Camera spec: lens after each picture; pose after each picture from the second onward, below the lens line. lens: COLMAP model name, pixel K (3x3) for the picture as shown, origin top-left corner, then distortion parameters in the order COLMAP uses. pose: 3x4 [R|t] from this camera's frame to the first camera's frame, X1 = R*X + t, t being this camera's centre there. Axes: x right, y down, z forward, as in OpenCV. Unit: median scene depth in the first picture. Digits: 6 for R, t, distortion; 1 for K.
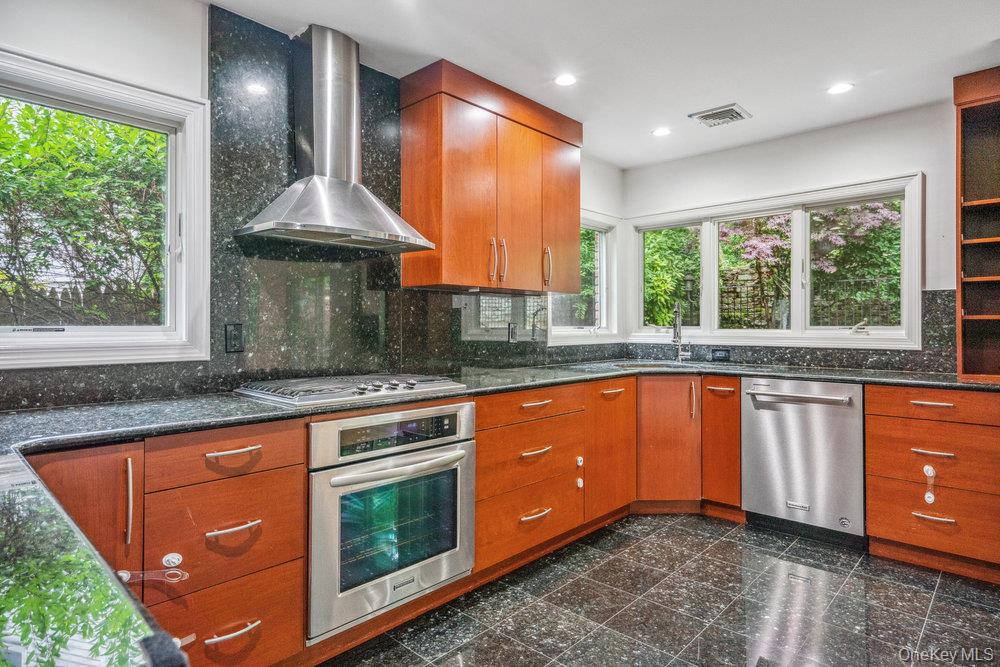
lens RADIAL K [[567.8, 0, 498.6], [0, 567.8, 324.0], [0, 0, 1]] dist [0.001965, 0.004293]
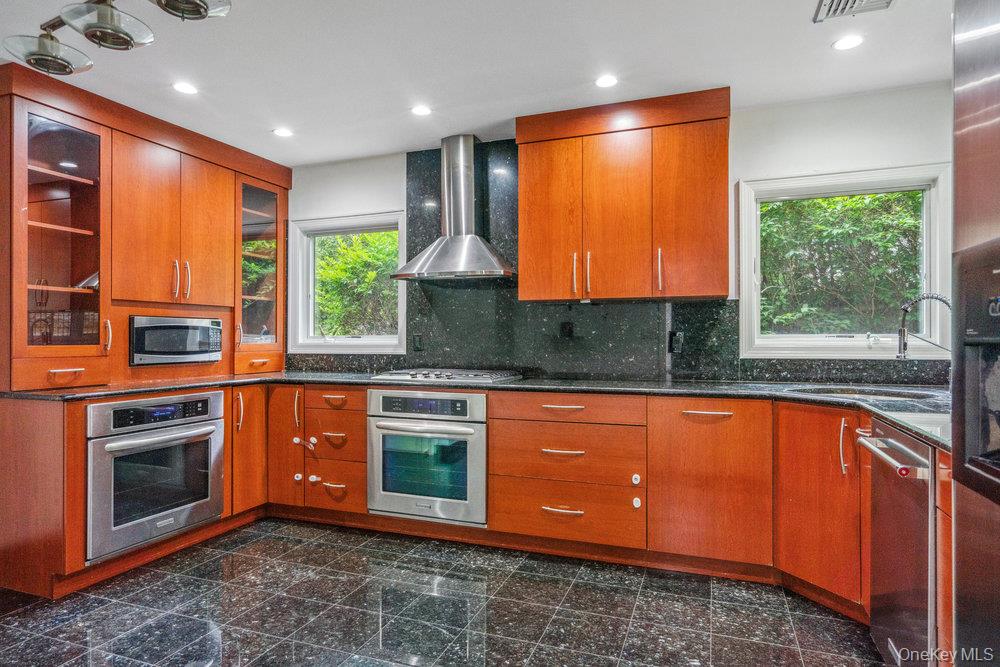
lens RADIAL K [[569.2, 0, 500.0], [0, 569.2, 333.5], [0, 0, 1]] dist [-0.000760, 0.003161]
pose [[0.382429, -0.006201, -0.923964, 1.940687], [0.002302, 0.999981, -0.005758, 0.012992], [0.923982, 0.000075, 0.382436, 0.904846]]
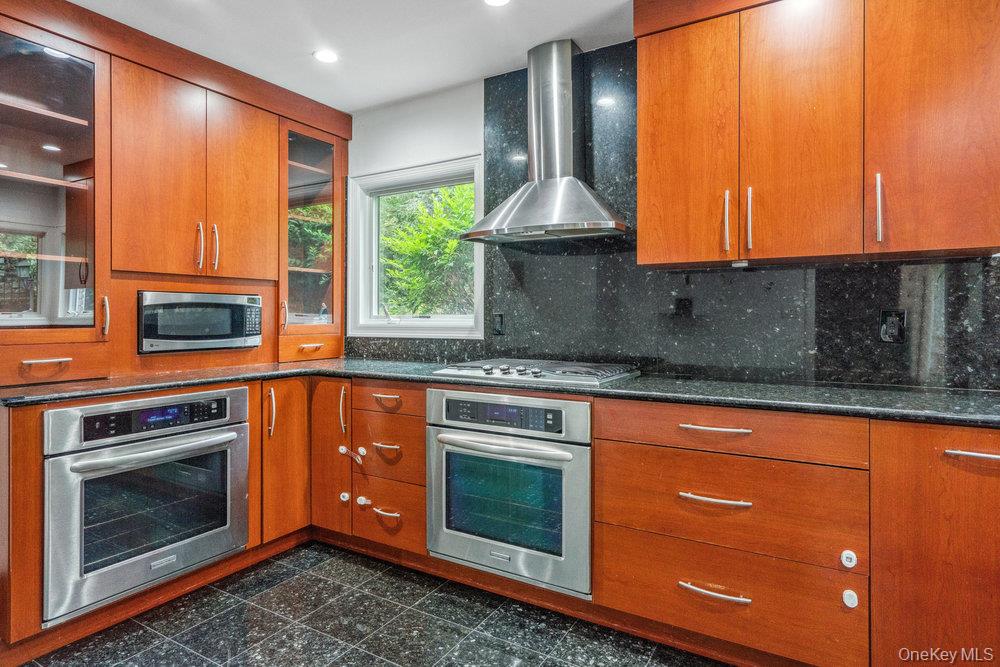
lens RADIAL K [[555.5, 0, 492.3], [0, 555.5, 317.0], [0, 0, 1]] dist [-0.000649, 0.000481]
pose [[0.204136, 0.003837, -0.978935, 1.261491], [0.002787, 0.999986, 0.004501, 0.003595], [0.978939, -0.003647, 0.204123, 1.147008]]
